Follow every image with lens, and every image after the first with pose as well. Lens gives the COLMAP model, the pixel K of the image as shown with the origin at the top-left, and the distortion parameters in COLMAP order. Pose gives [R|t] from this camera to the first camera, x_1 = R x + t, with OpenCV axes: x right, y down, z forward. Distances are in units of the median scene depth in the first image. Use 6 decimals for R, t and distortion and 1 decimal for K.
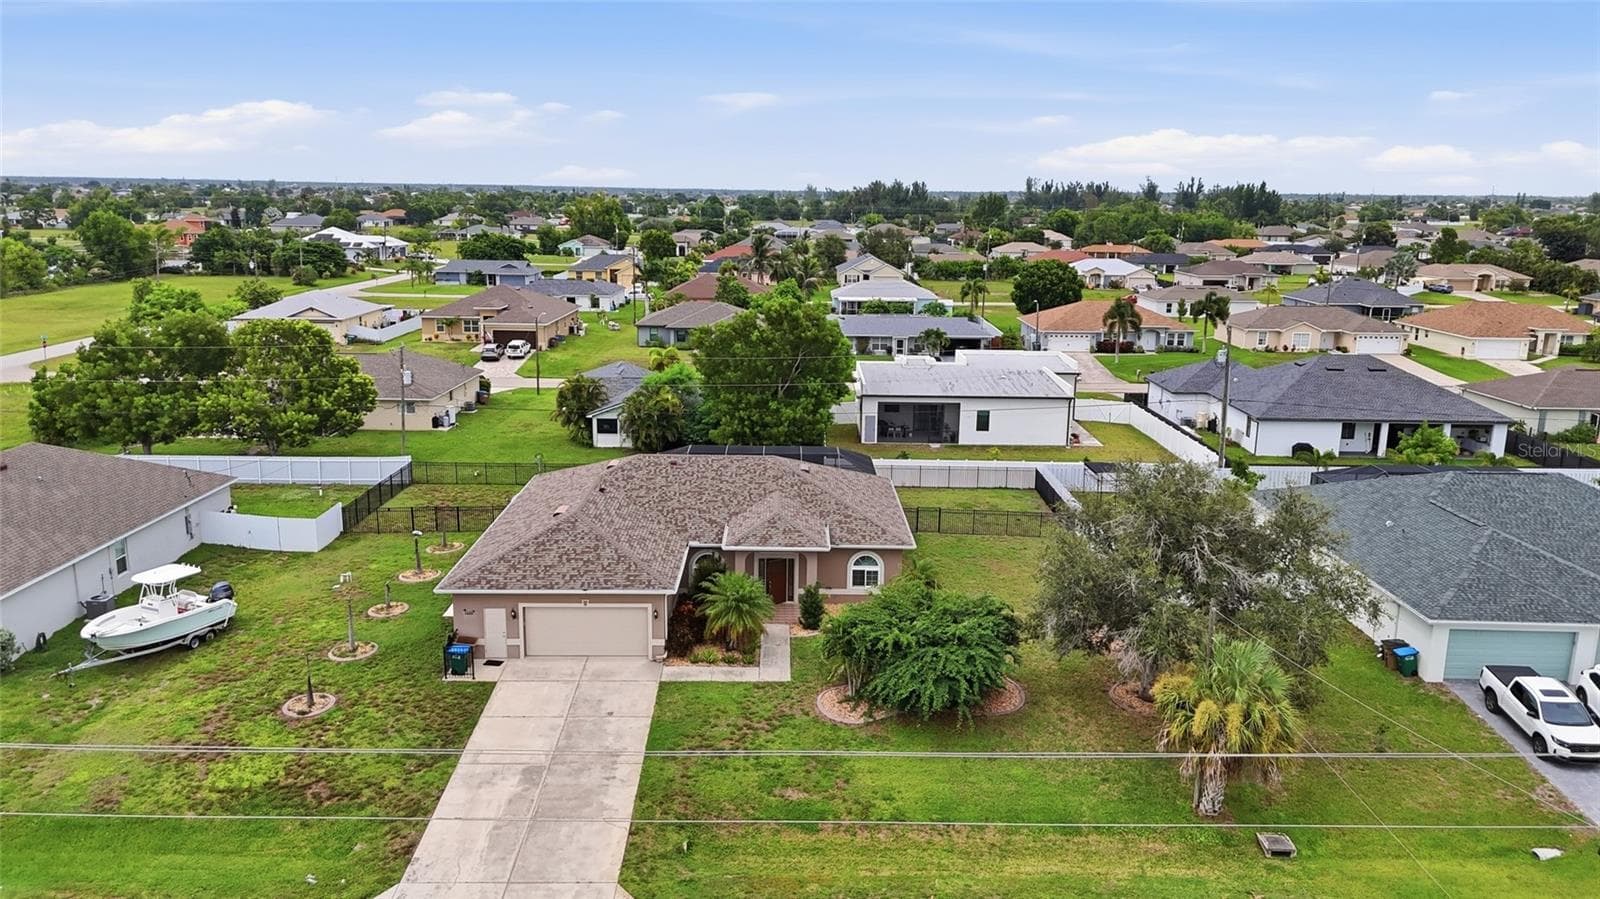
lens RADIAL K [[1175.6, 0, 800.0], [0, 1175.6, 449.5], [0, 0, 1]] dist [0.088832, -0.106006]
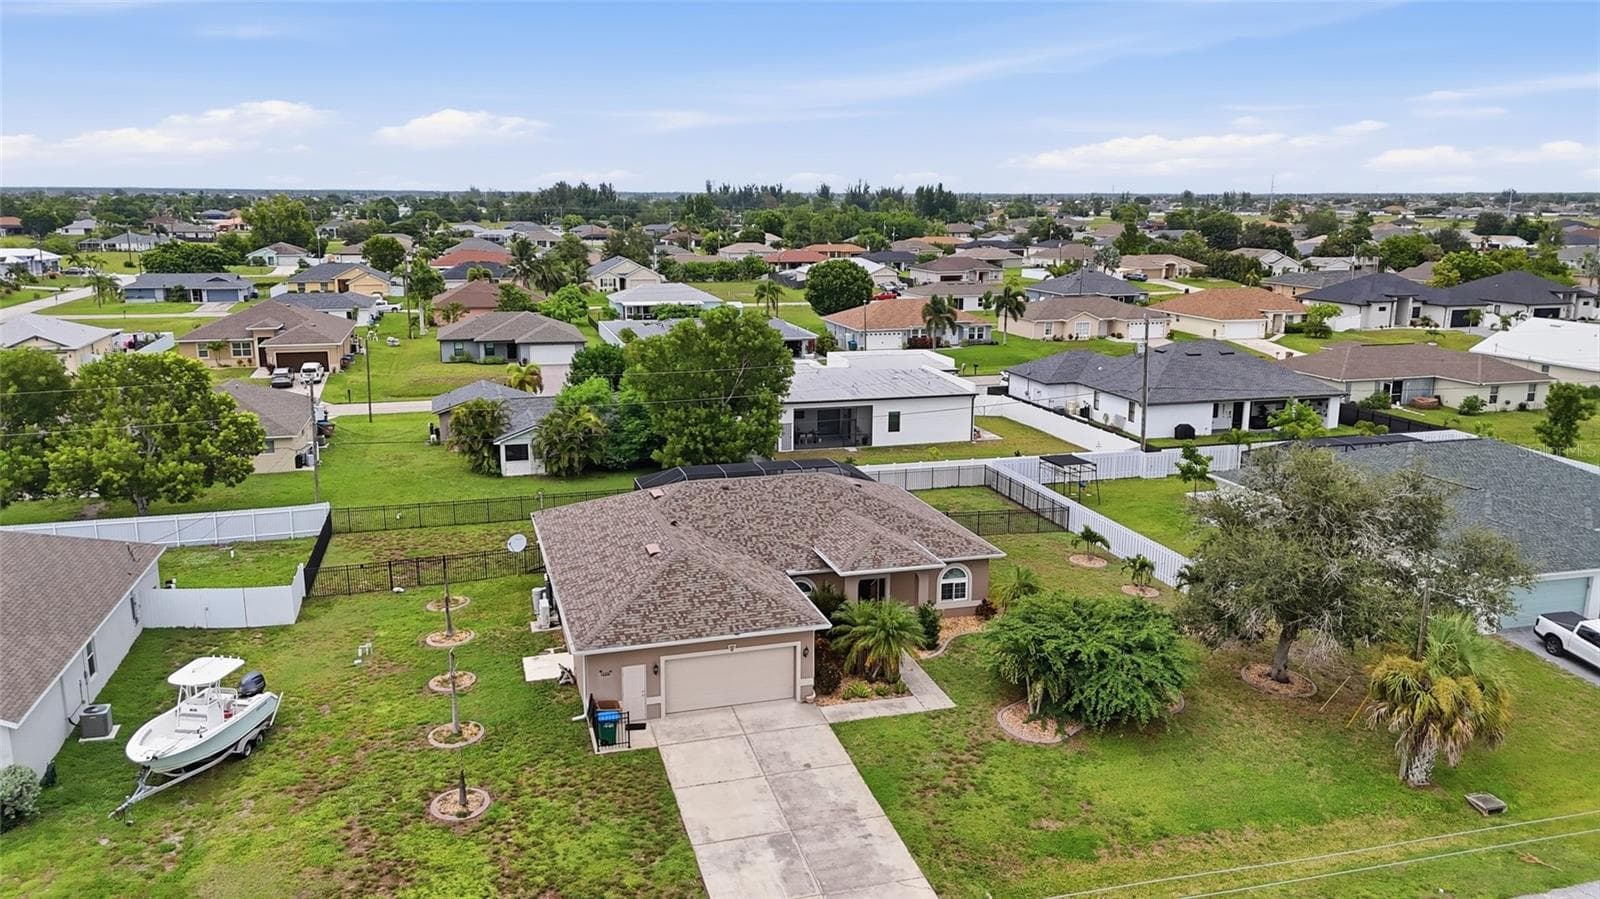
lens RADIAL K [[1175.6, 0, 800.0], [0, 1175.6, 449.5], [0, 0, 1]] dist [0.088832, -0.106006]
pose [[0.961099, -0.067663, 0.267788, -0.197045], [0.067817, 0.997660, 0.008686, -0.015139], [-0.267750, 0.009813, 0.963439, 0.056495]]
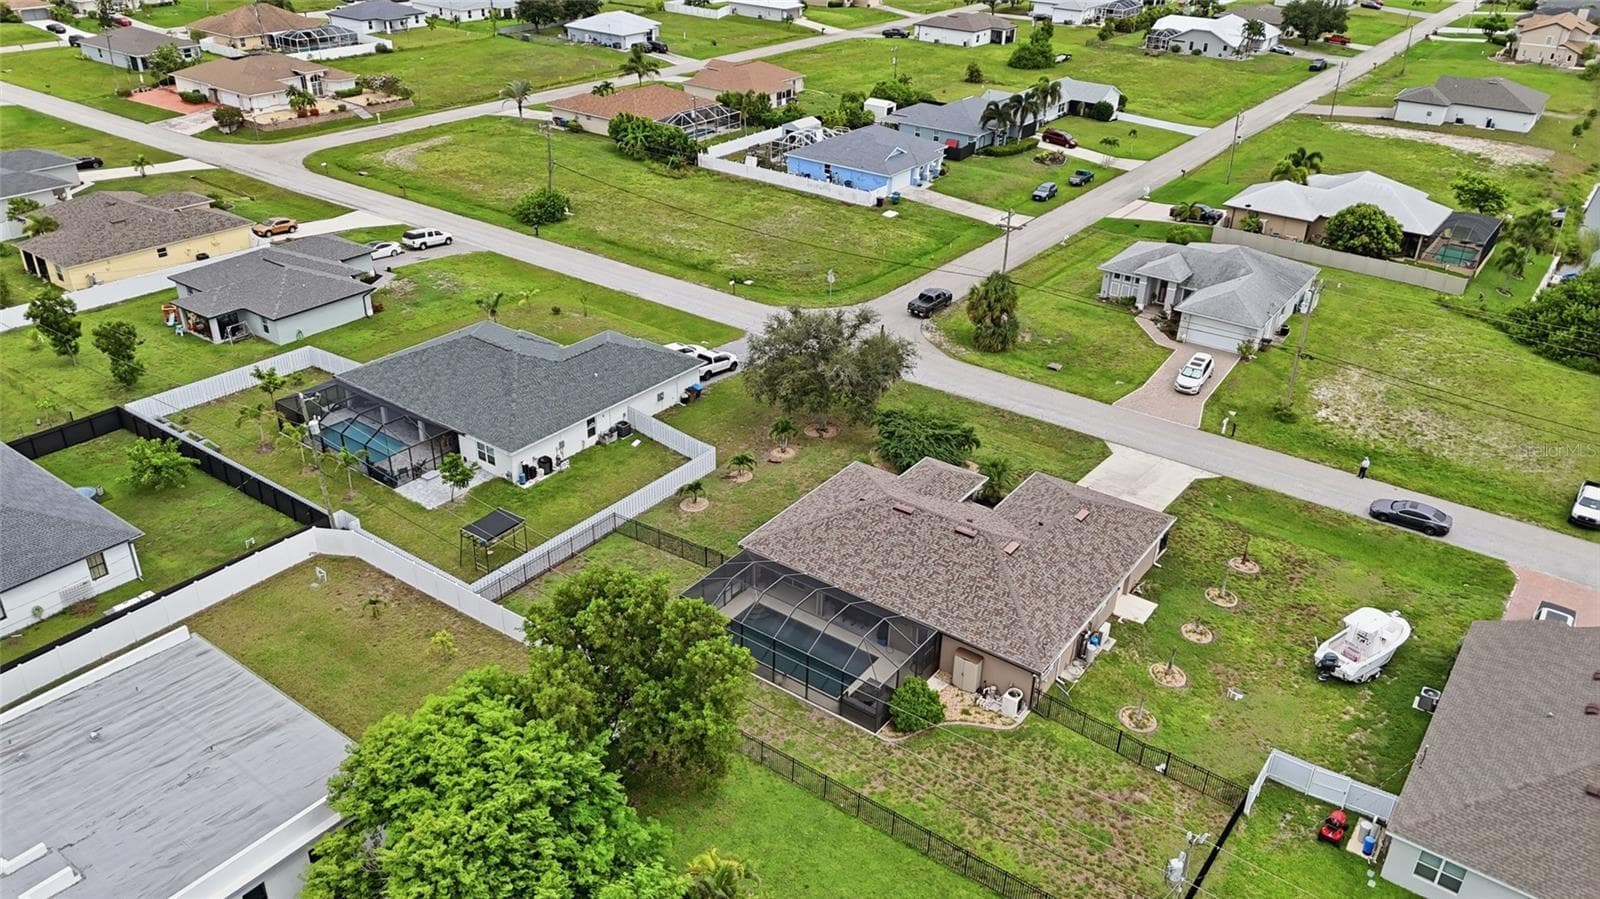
lens RADIAL K [[1175.6, 0, 800.0], [0, 1175.6, 449.5], [0, 0, 1]] dist [0.088832, -0.106006]
pose [[-0.808051, -0.308004, 0.502183, -0.355507], [0.088280, 0.779506, 0.620143, -0.520617], [-0.582461, 0.545440, -0.602690, 1.169026]]
